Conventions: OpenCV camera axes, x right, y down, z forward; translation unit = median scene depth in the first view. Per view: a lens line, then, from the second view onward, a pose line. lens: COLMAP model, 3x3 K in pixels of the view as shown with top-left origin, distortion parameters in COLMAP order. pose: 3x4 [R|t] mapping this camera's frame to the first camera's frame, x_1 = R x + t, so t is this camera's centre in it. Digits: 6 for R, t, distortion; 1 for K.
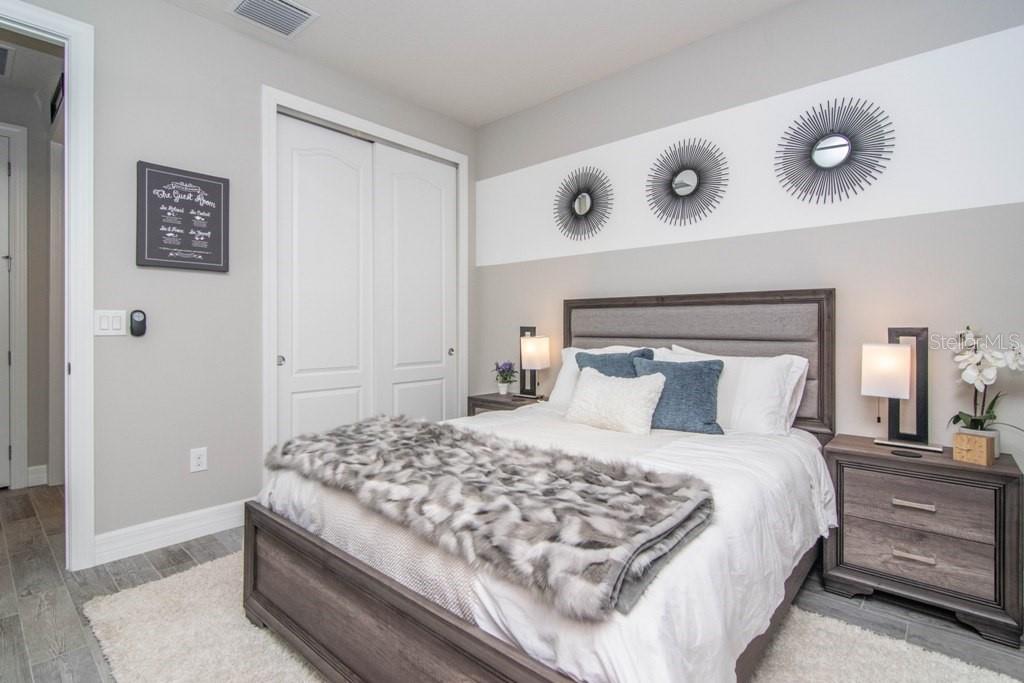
lens RADIAL K [[485.1, 0, 512.7], [0, 485.1, 331.8], [0, 0, 1]] dist [-0.001684, -0.005630]
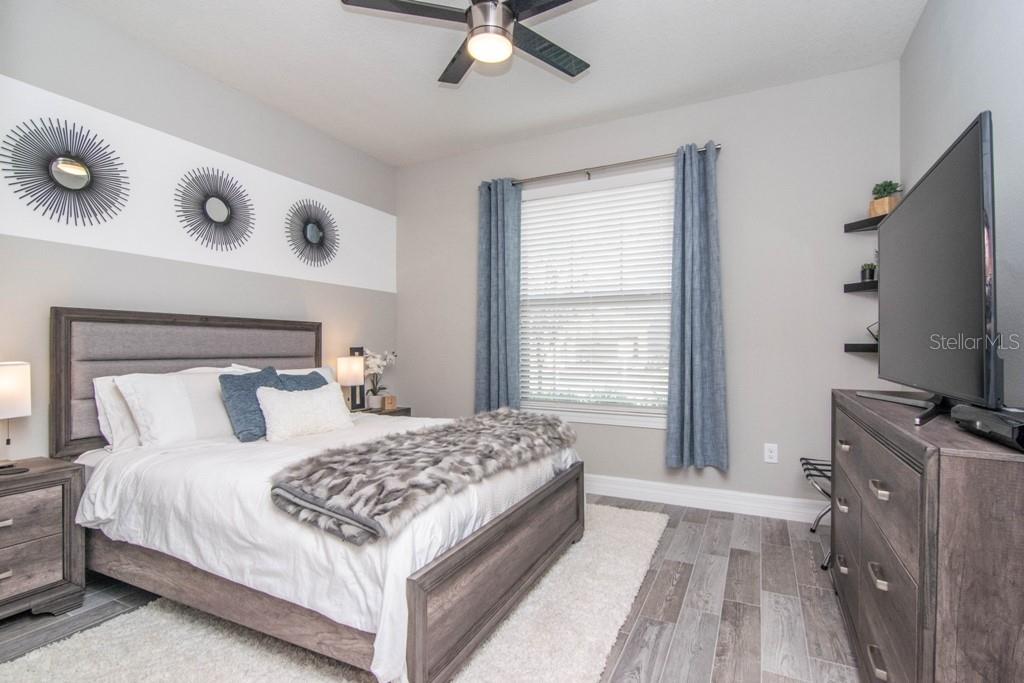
lens RADIAL K [[485.1, 0, 512.0], [0, 485.1, 344.3], [0, 0, 1]] dist [-0.001684, -0.005630]
pose [[-0.262299, 0.002645, 0.964983, -0.884756], [0.008125, 0.999967, -0.000532, -0.010890], [-0.964952, 0.007700, -0.262312, 0.704965]]
